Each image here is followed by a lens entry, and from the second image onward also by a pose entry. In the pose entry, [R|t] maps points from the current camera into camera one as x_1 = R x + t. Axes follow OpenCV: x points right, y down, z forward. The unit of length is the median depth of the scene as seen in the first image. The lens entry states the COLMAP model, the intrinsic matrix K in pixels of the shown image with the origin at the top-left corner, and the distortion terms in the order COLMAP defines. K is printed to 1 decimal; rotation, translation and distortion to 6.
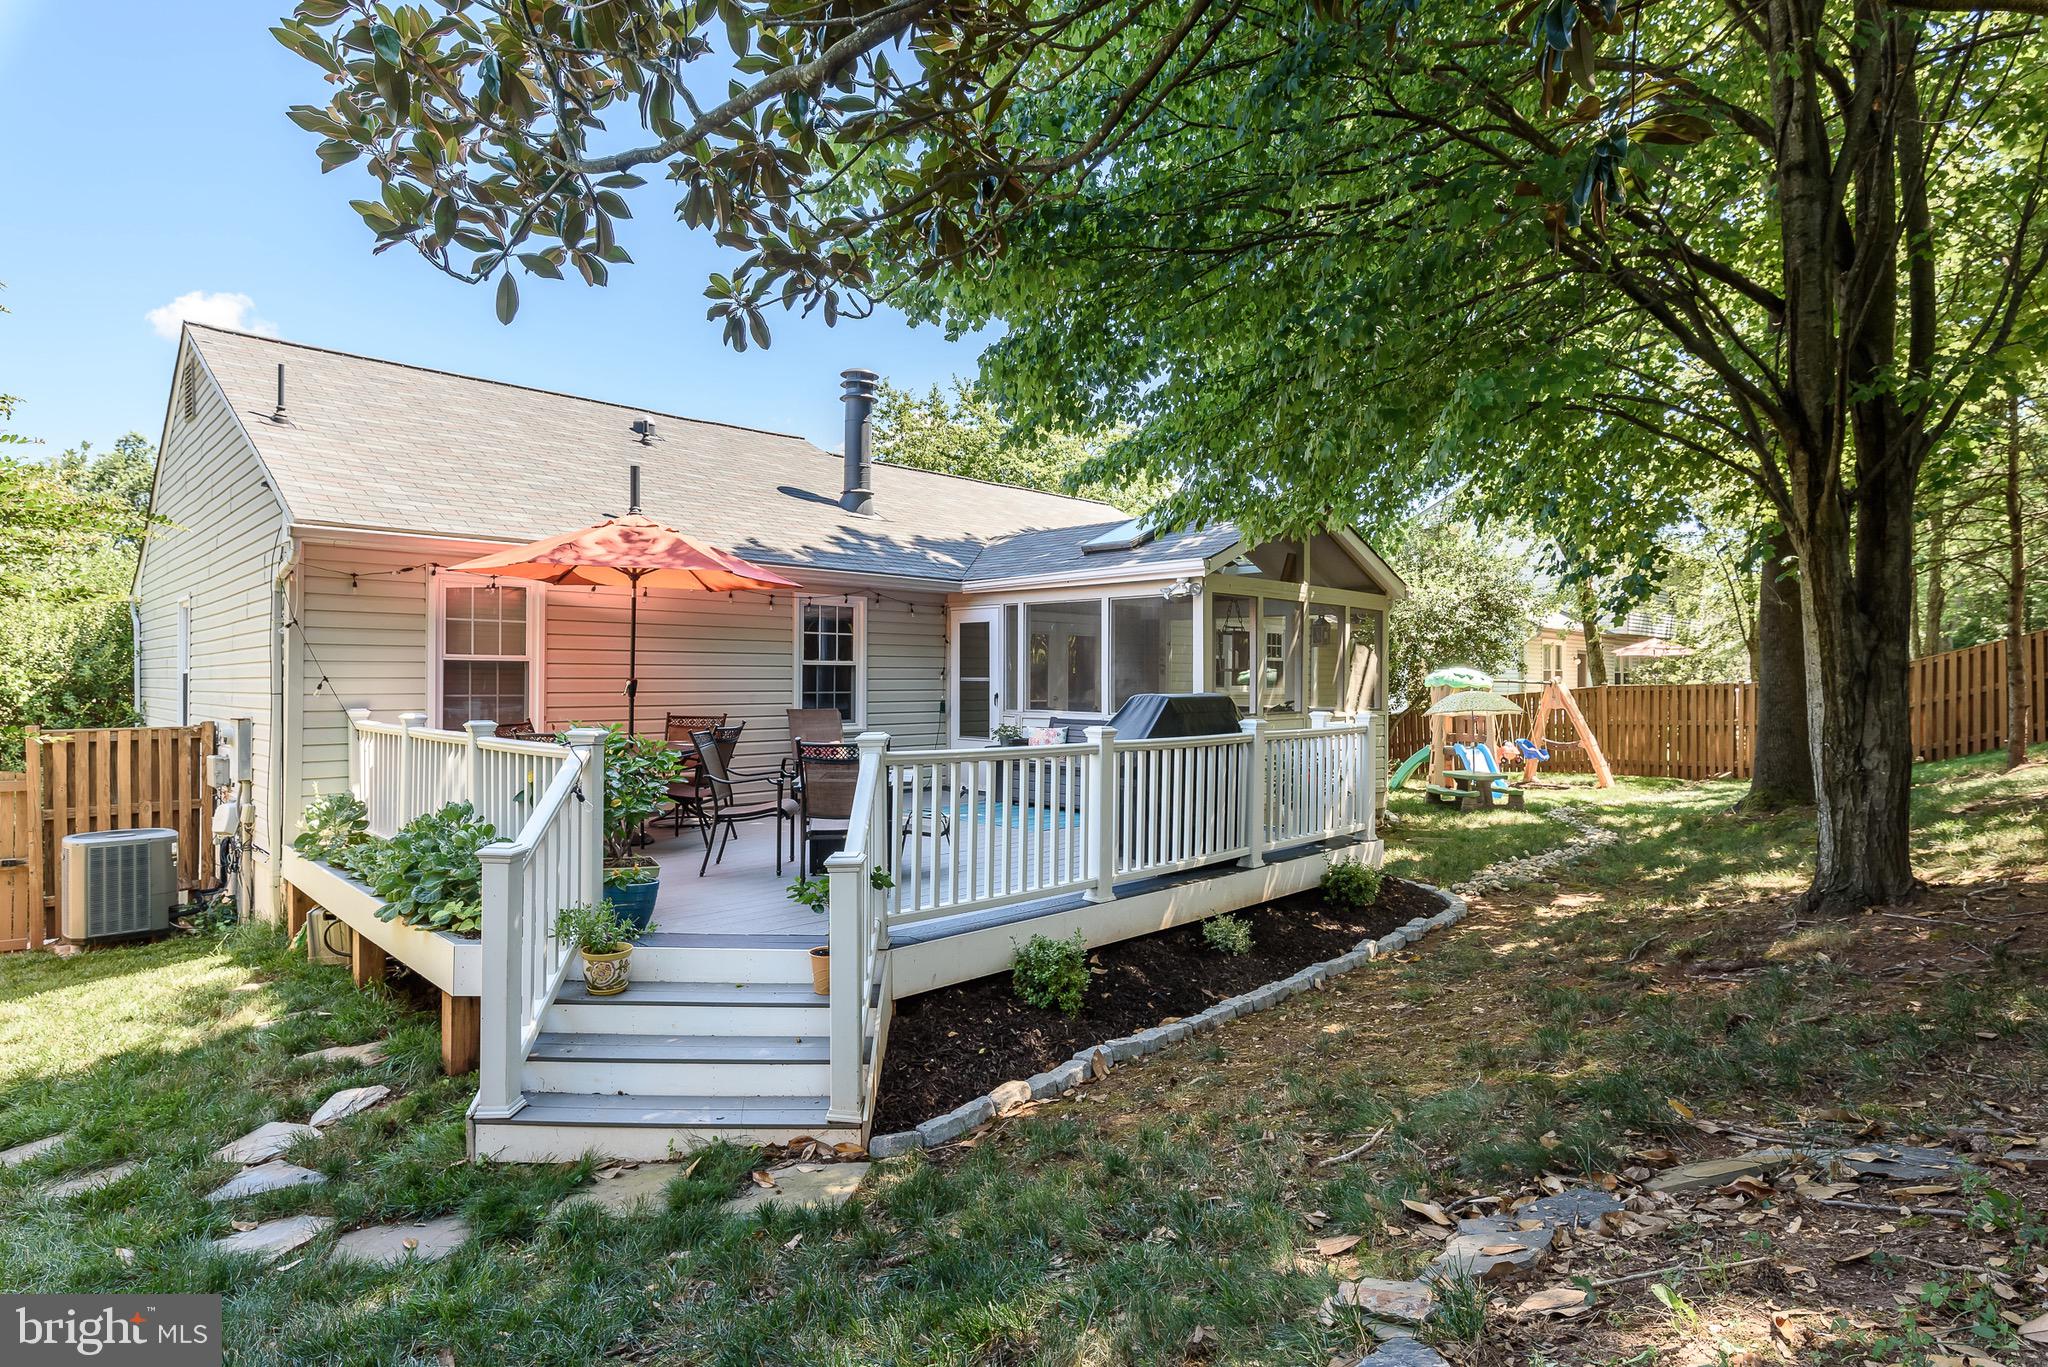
lens RADIAL K [[1121.7, 0, 1024.0], [0, 1121.7, 683.5], [0, 0, 1]] dist [0.012780, 0.000072]
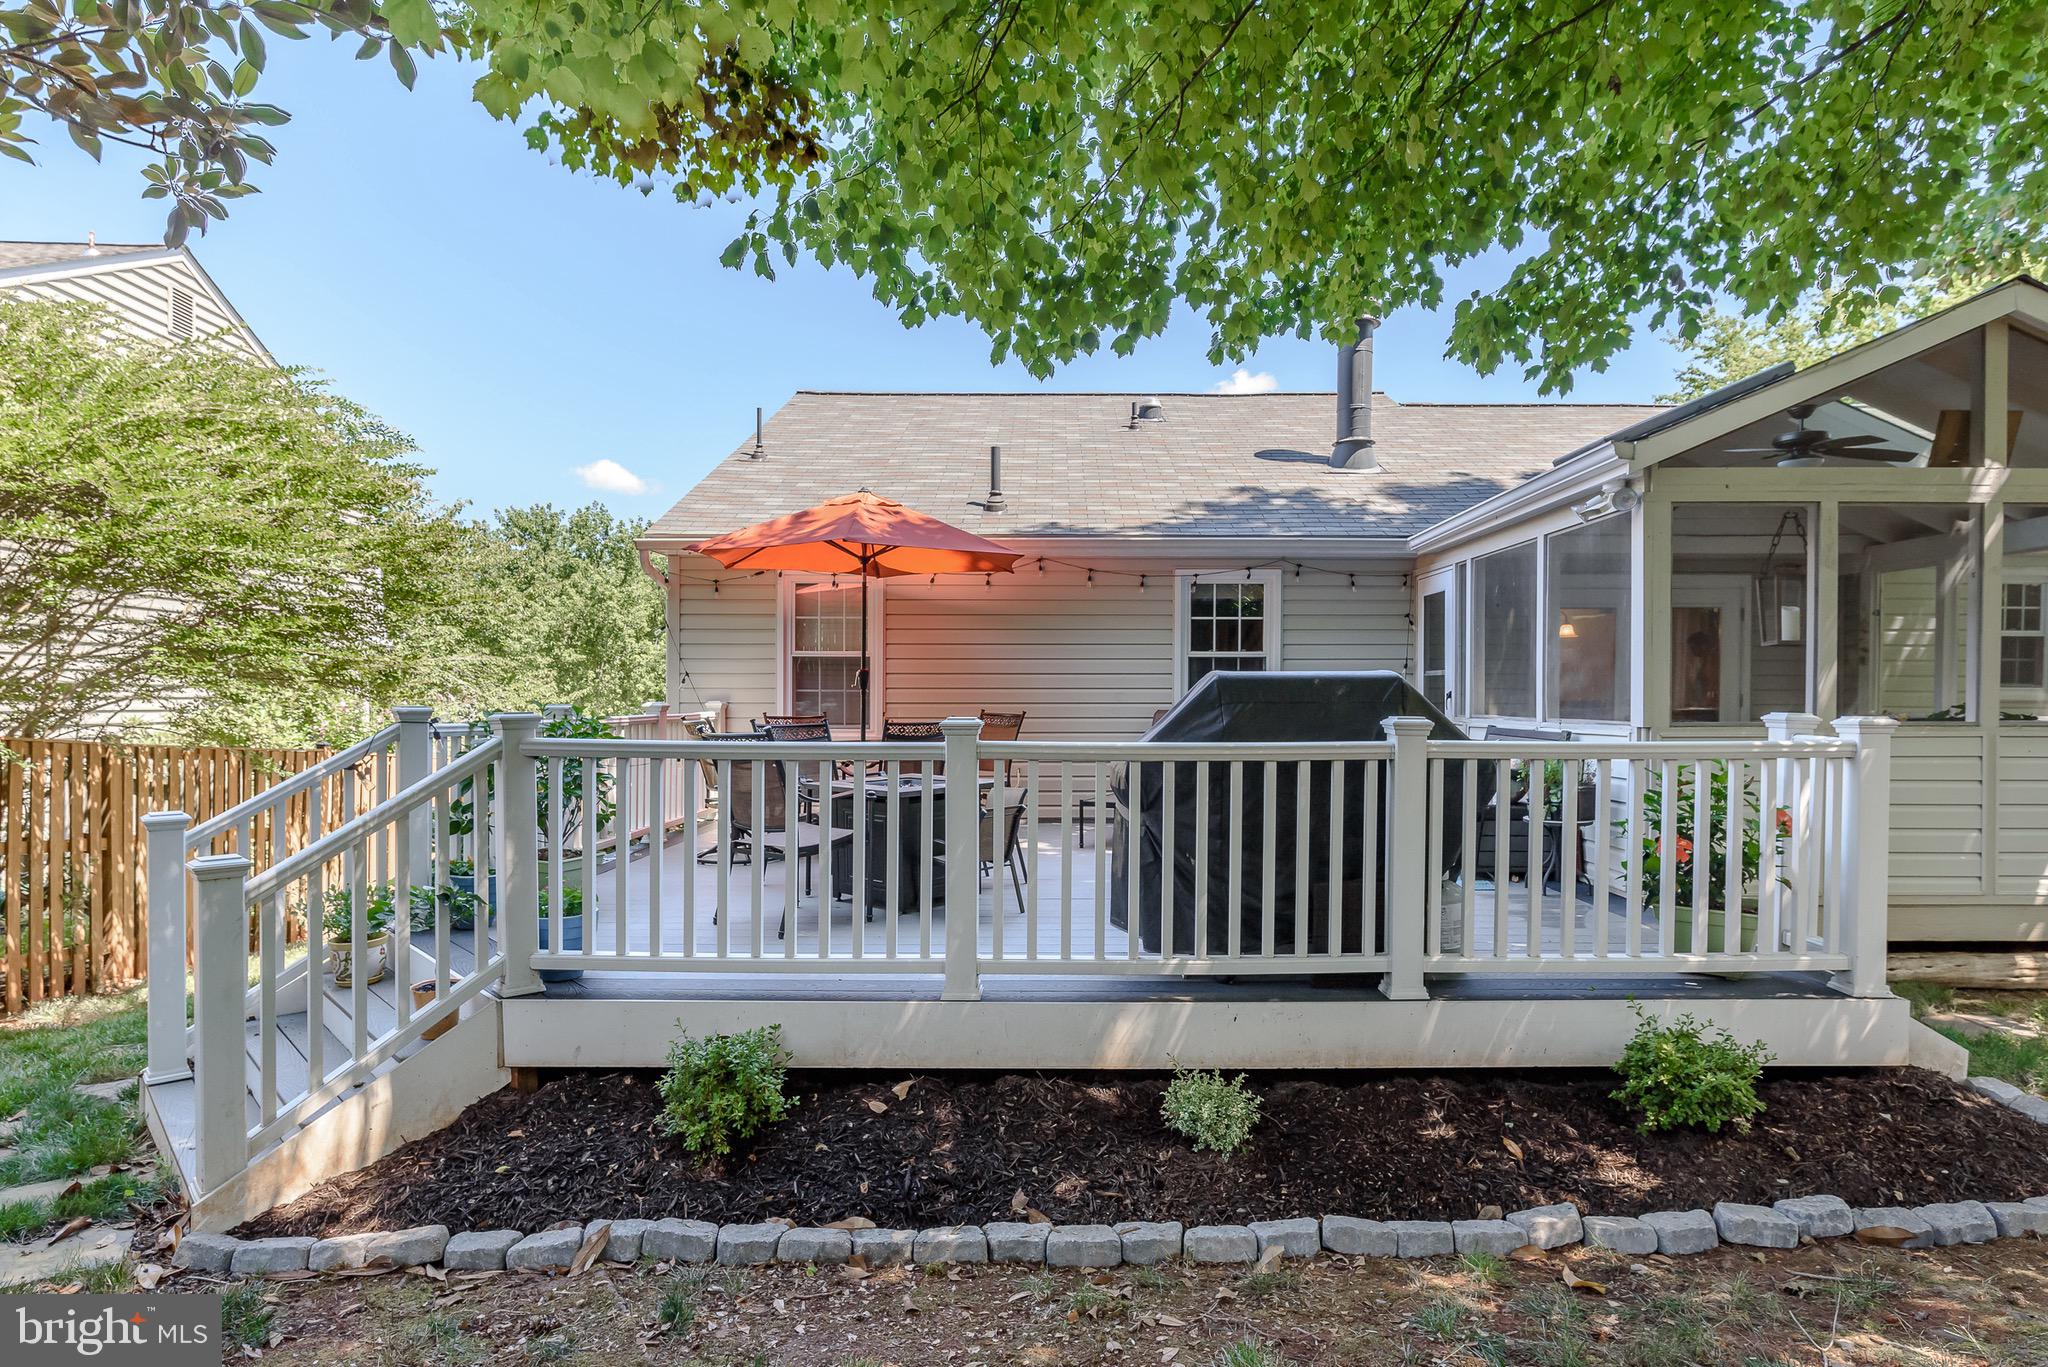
lens RADIAL K [[1121.7, 0, 1024.0], [0, 1121.7, 683.5], [0, 0, 1]] dist [0.012780, 0.000072]
pose [[0.692509, -0.010767, -0.721329, 0.306853], [-0.003693, 0.999823, -0.018469, 0.018120], [0.721400, 0.015454, 0.692346, 0.335314]]
